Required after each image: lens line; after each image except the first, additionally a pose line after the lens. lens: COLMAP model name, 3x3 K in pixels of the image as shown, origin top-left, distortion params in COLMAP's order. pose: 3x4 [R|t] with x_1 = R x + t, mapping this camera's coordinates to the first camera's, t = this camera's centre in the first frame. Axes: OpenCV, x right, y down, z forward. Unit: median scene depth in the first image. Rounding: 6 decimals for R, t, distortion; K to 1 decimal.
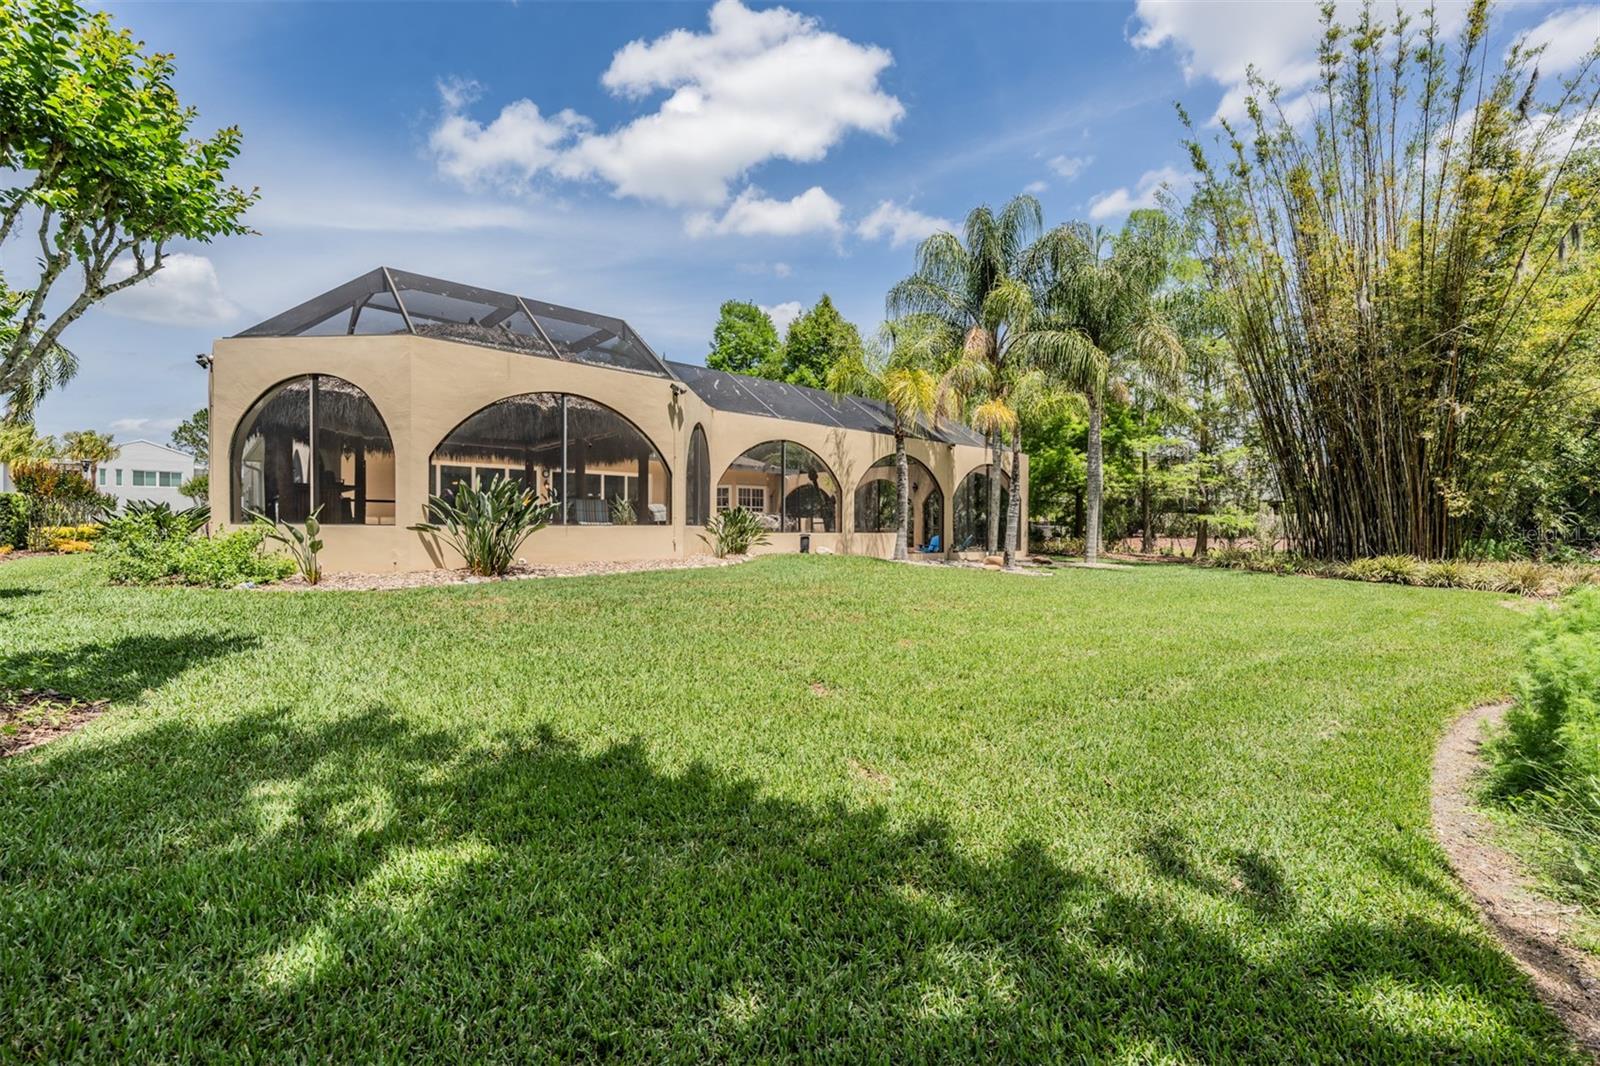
lens RADIAL K [[686.8, 0, 801.4], [0, 686.8, 524.1], [0, 0, 1]] dist [-0.000587, -0.000335]
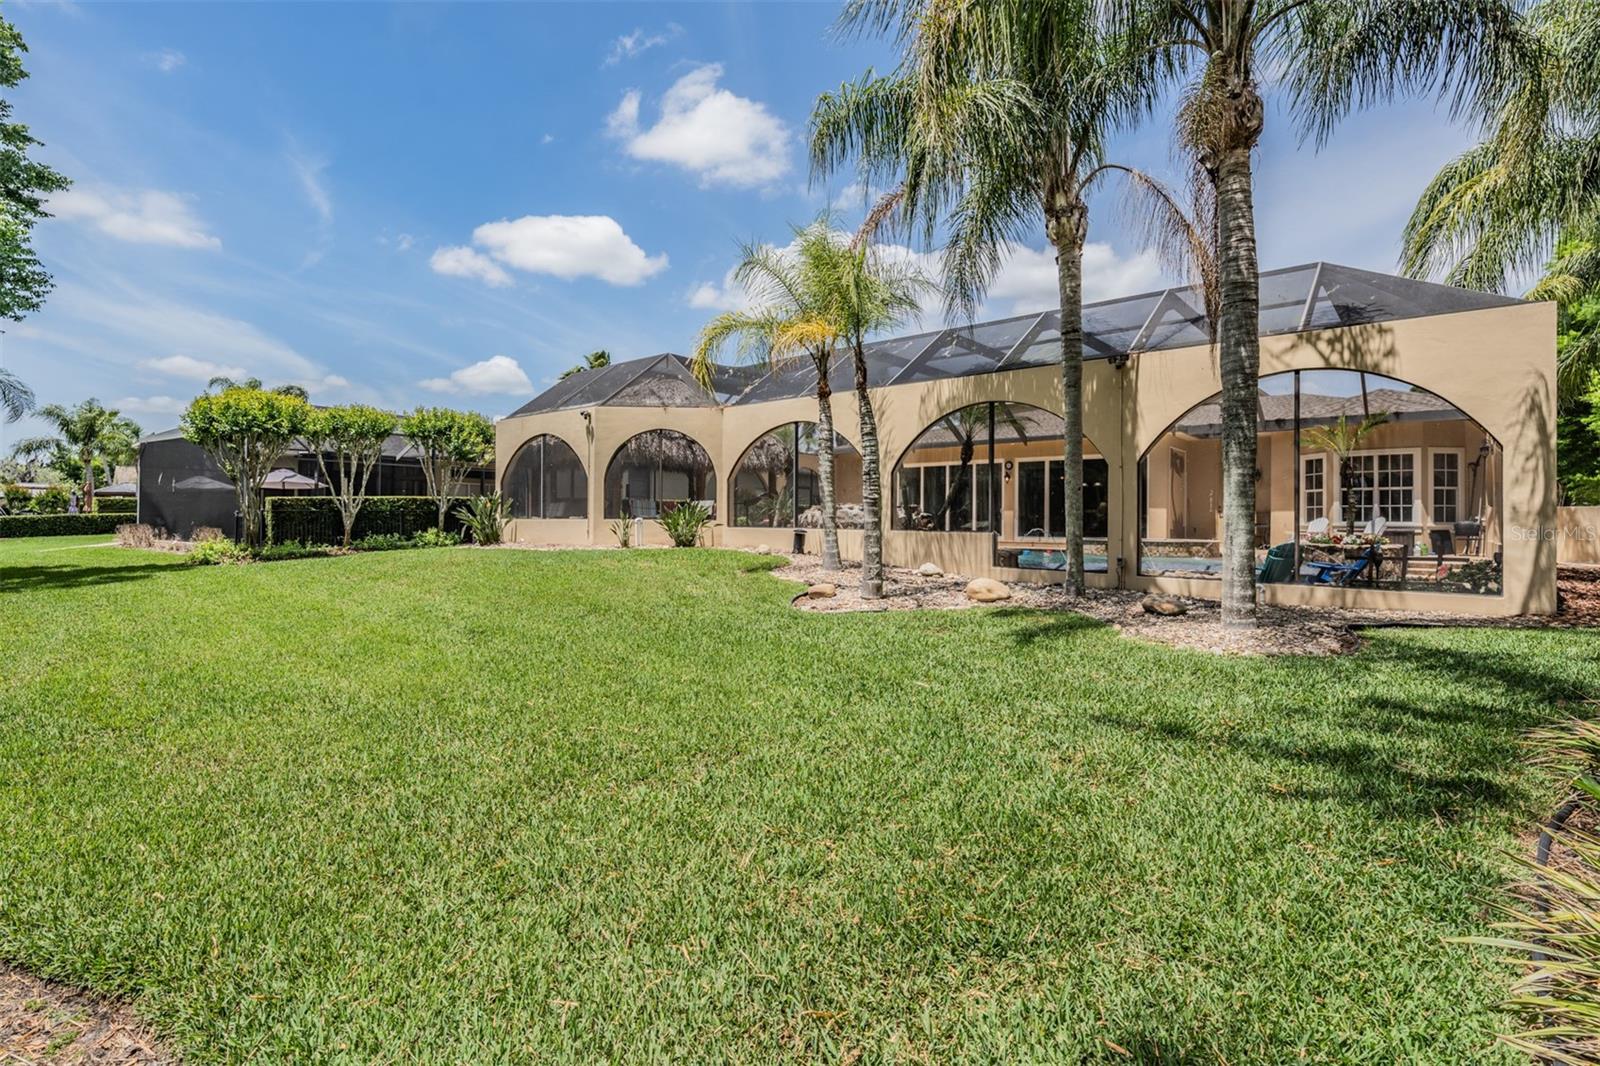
lens RADIAL K [[742.8, 0, 800.3], [0, 742.8, 522.9], [0, 0, 1]] dist [0.012988, -0.006610]
pose [[0.159814, 0.006364, -0.987127, 0.920867], [-0.000490, 0.999980, 0.006368, -0.000454], [0.987147, -0.000534, 0.159814, 0.876633]]
